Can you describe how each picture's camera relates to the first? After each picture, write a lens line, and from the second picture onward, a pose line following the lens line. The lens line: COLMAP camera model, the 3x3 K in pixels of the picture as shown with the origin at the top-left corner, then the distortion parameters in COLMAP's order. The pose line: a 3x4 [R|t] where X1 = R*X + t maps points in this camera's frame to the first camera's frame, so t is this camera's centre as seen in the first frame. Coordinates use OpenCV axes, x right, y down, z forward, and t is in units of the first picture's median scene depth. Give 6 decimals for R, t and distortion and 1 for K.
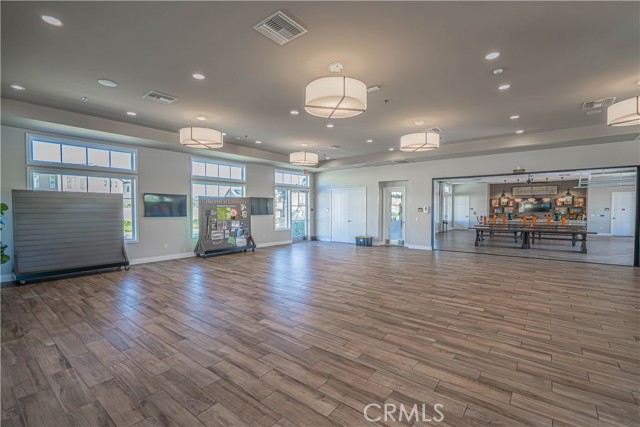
lens RADIAL K [[287.9, 0, 319.7], [0, 287.9, 214.3], [0, 0, 1]] dist [-0.002516, 0.000322]
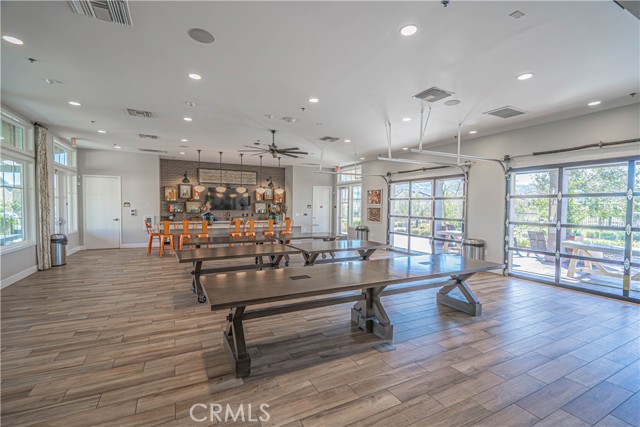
lens RADIAL K [[287.9, 0, 321.9], [0, 287.9, 214.4], [0, 0, 1]] dist [-0.002516, 0.000322]
pose [[0.417264, -0.026963, 0.908385, 0.230569], [0.005182, 0.999614, 0.027290, -0.013509], [-0.908771, -0.006680, 0.417243, 0.510470]]
